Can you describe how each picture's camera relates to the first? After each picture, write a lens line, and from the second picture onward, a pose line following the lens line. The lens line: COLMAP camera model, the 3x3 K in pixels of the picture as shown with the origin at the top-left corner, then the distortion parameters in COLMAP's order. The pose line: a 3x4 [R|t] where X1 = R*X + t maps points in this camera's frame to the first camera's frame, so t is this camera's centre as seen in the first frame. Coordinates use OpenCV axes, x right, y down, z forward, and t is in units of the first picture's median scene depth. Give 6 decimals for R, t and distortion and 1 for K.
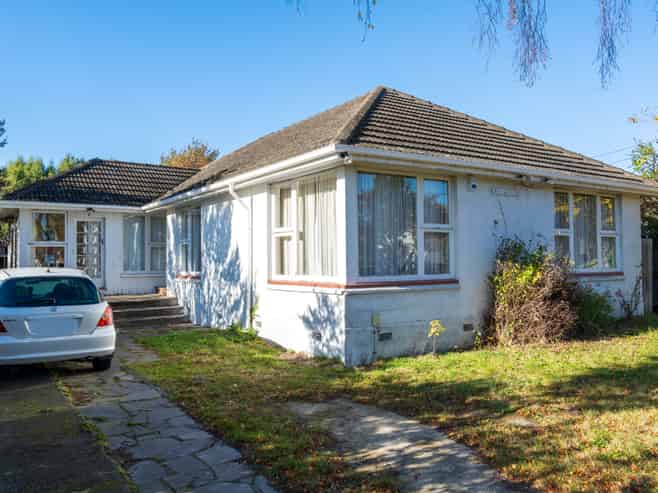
lens RADIAL K [[537.7, 0, 329.0], [0, 537.7, 246.5], [0, 0, 1]] dist [0.016566, -0.005432]
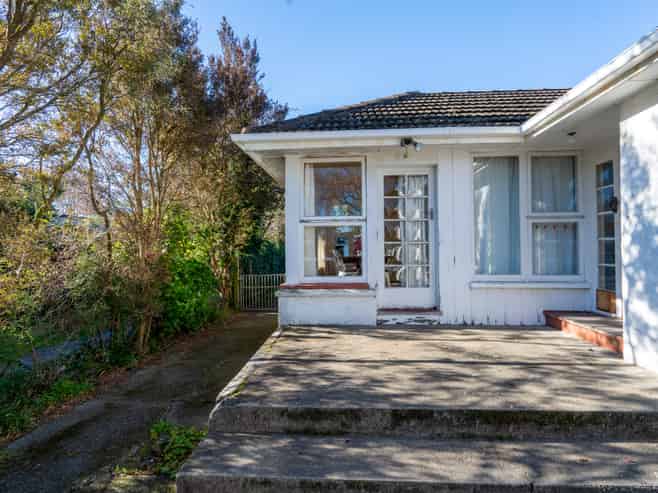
lens RADIAL K [[333.9, 0, 329.0], [0, 333.9, 246.5], [0, 0, 1]] dist [-0.000479, 0.000985]
pose [[0.795335, -0.000167, -0.606170, -0.340084], [0.017390, 0.999595, 0.022542, 0.012891], [0.605920, -0.028470, 0.795016, 0.767330]]
